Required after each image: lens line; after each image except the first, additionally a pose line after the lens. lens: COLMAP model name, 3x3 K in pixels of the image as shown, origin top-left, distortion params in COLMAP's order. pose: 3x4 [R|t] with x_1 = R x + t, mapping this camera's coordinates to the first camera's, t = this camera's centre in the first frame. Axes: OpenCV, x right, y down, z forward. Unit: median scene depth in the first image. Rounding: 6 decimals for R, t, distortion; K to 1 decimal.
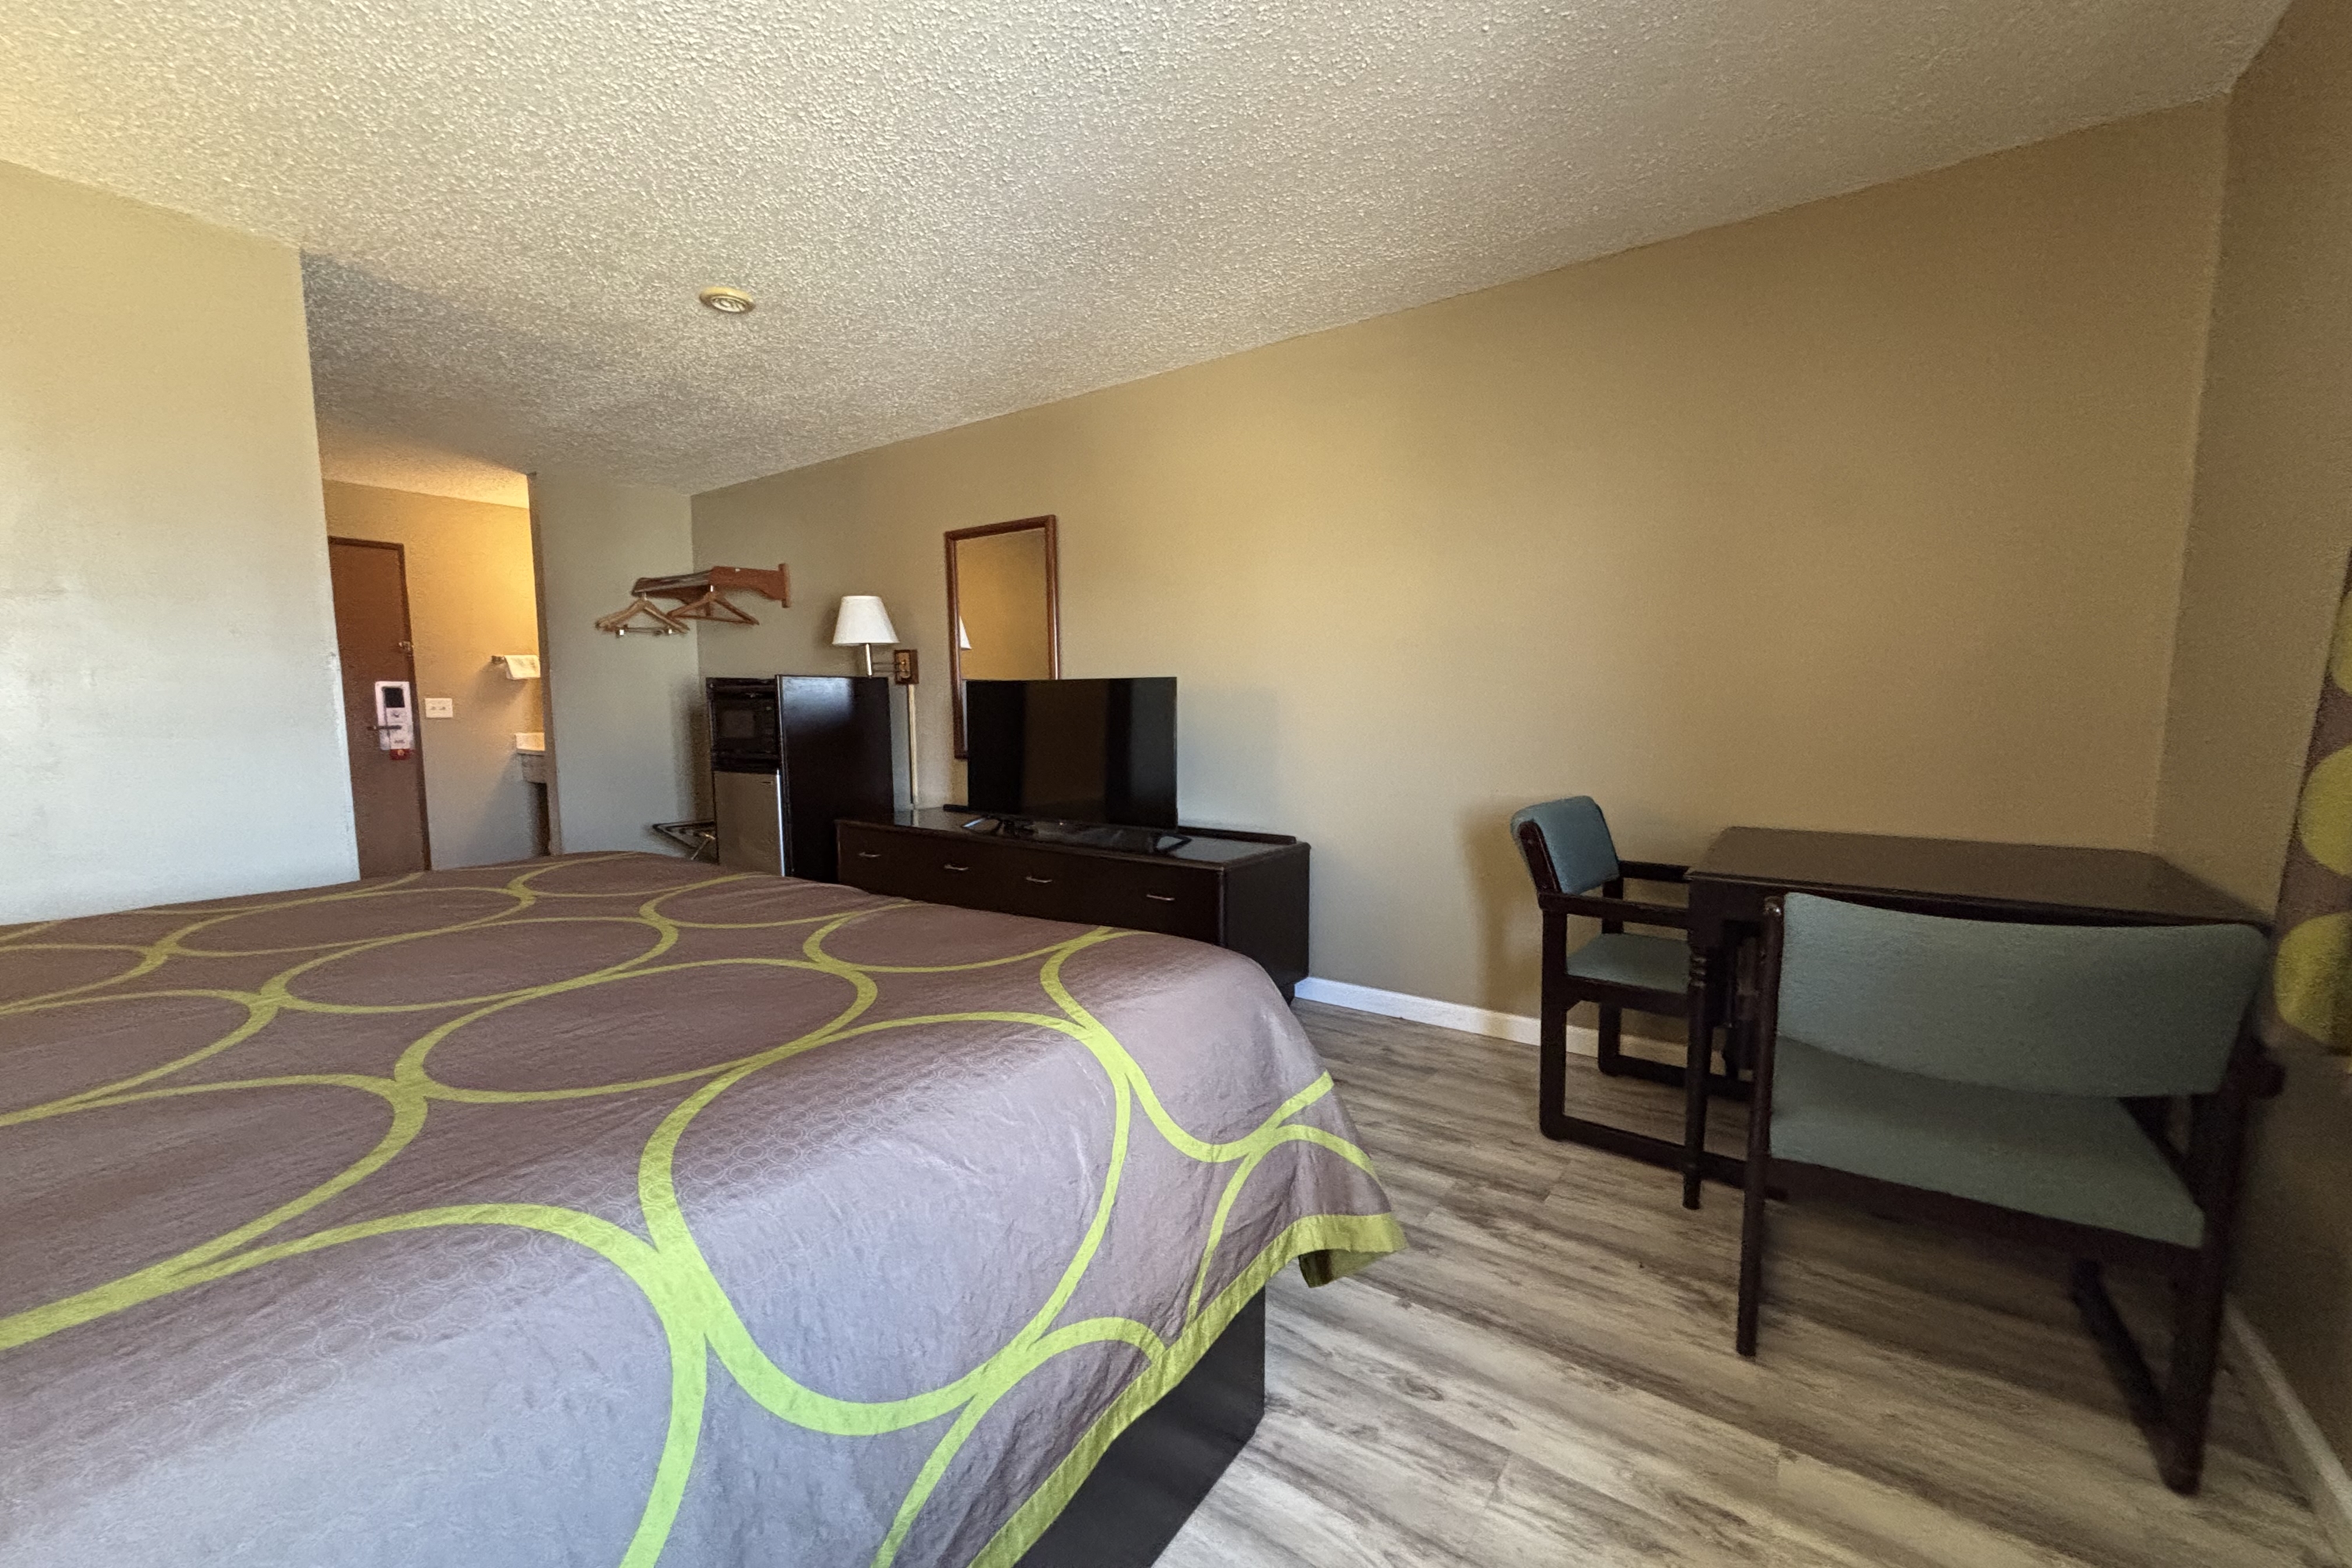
lens RADIAL K [[918.1, 0, 1176.0], [0, 918.1, 784.0], [0, 0, 1]] dist [-0.001618, -0.000136]
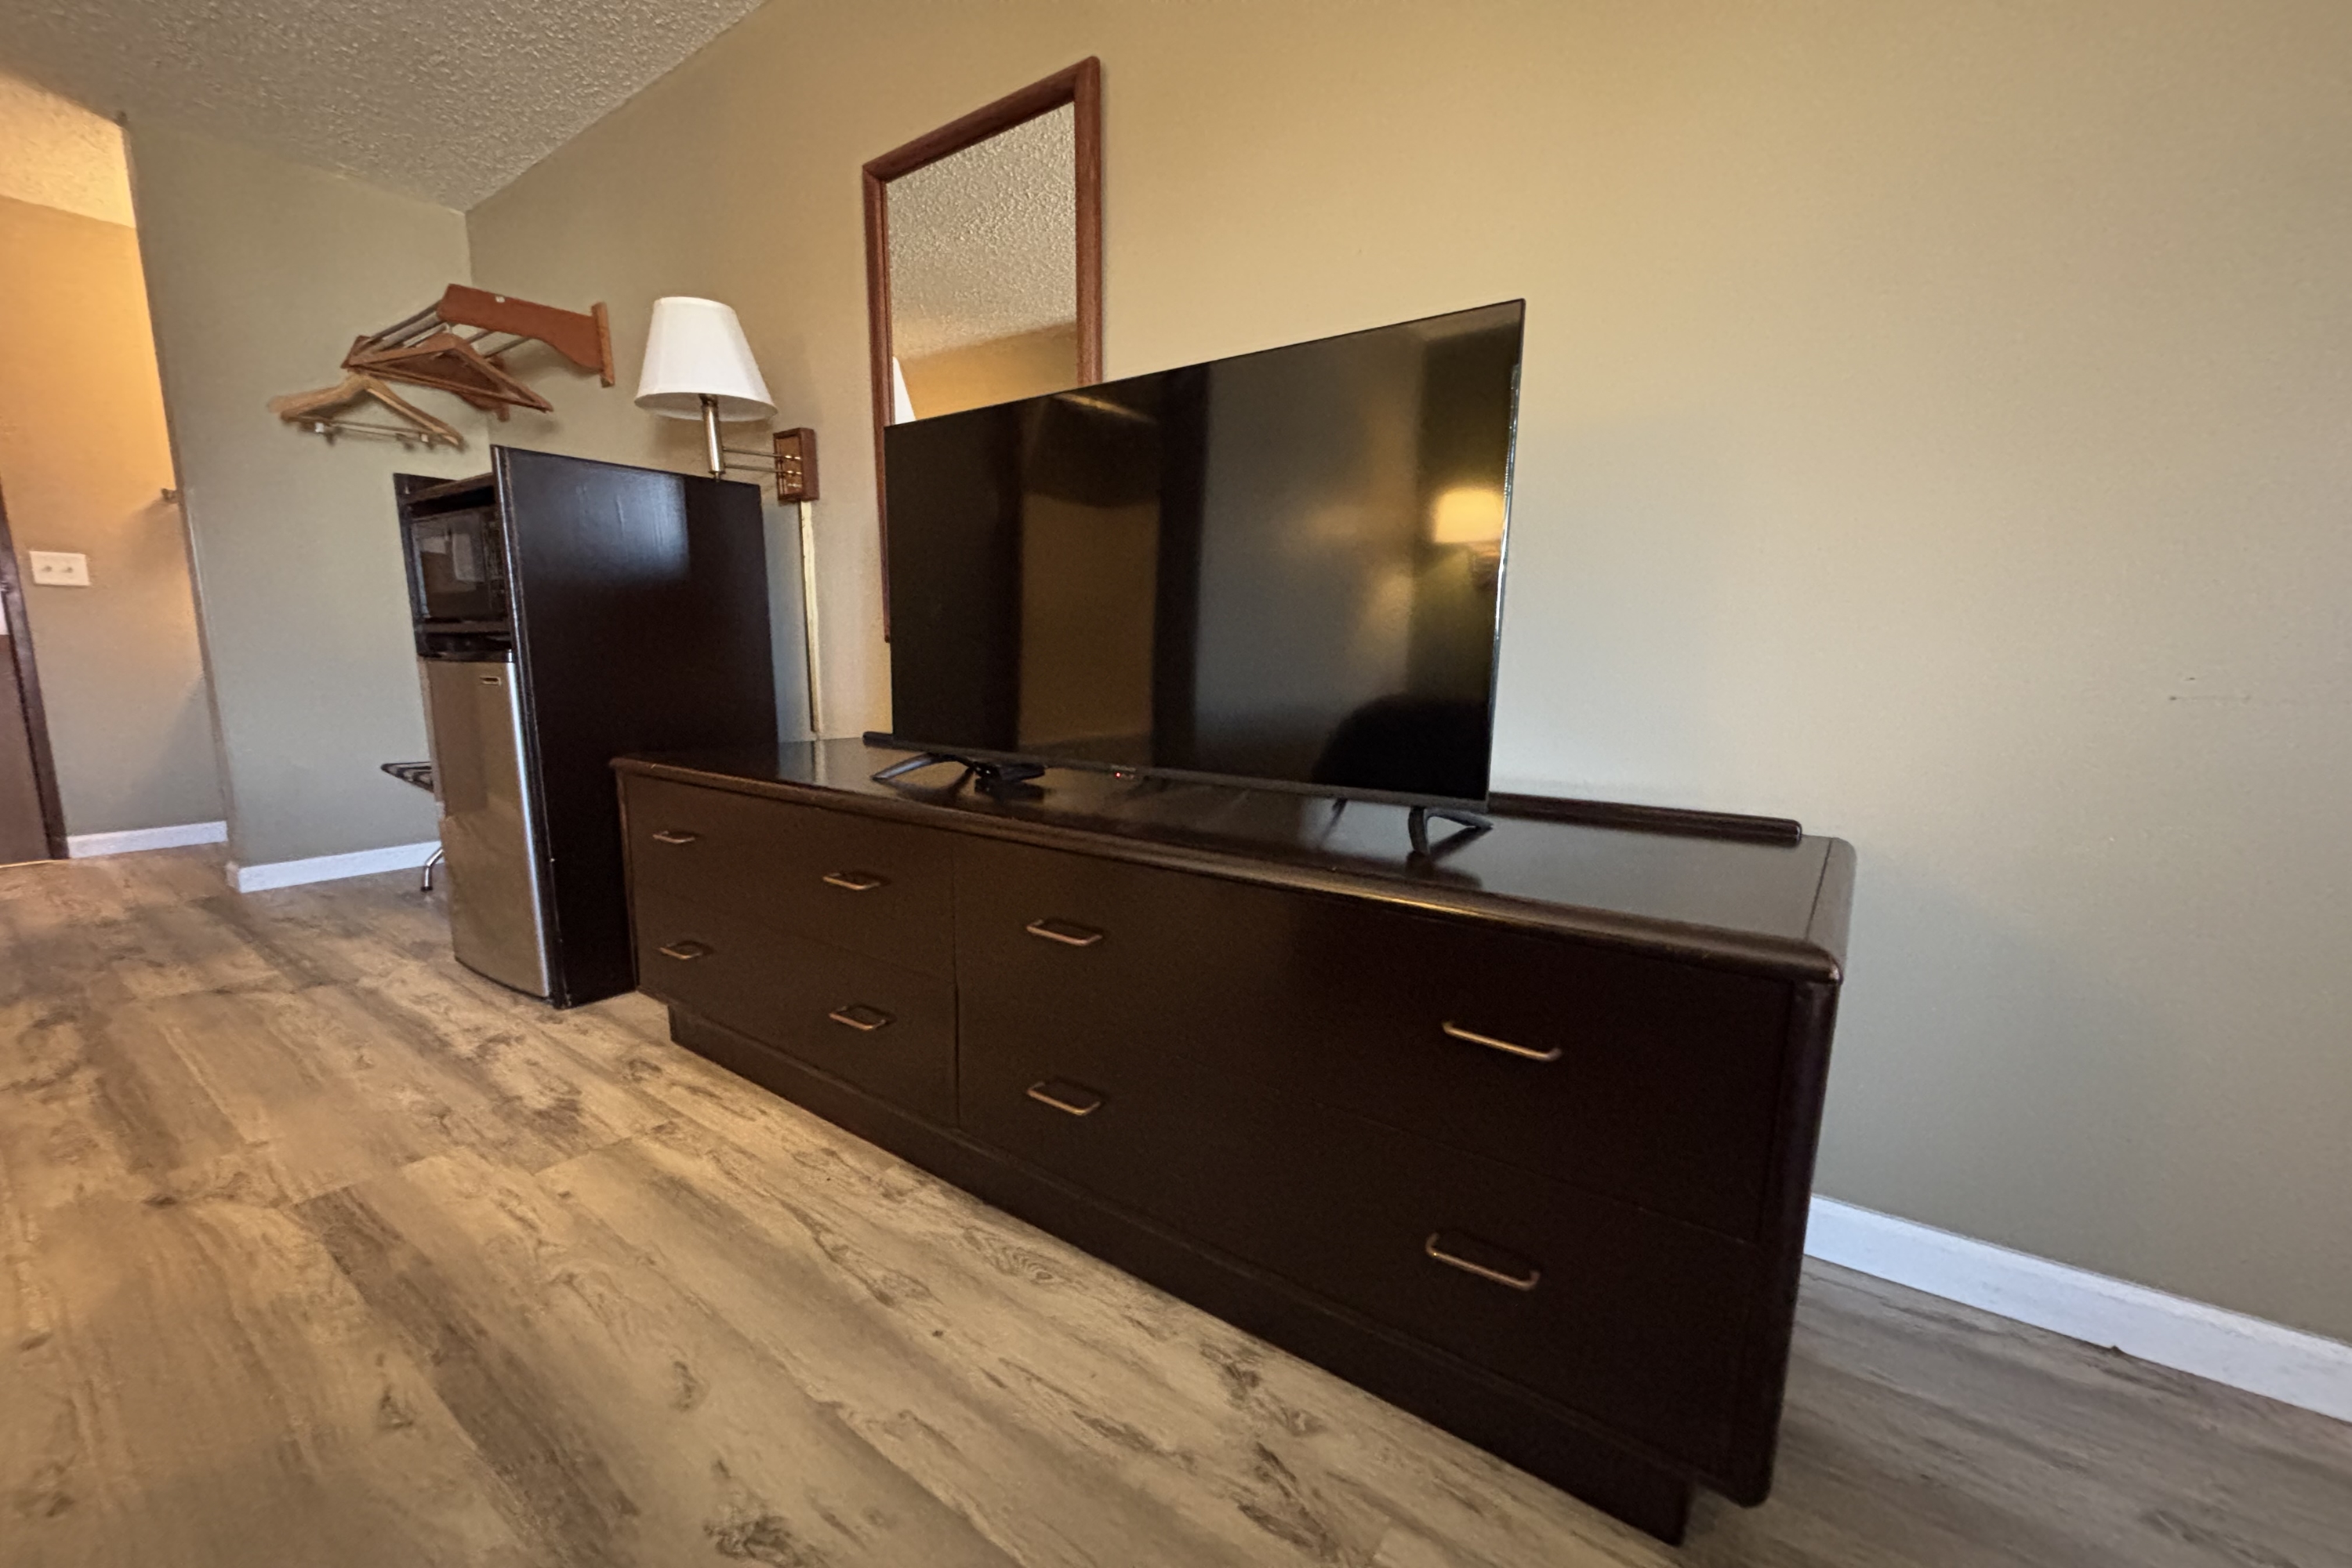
lens RADIAL K [[918.1, 0, 1176.0], [0, 918.1, 784.0], [0, 0, 1]] dist [-0.001618, -0.000136]
pose [[0.999936, 0.011296, -0.000191, -0.074952], [-0.011265, 0.998197, 0.058963, 0.017379], [0.000856, -0.058957, 0.998260, 0.451423]]
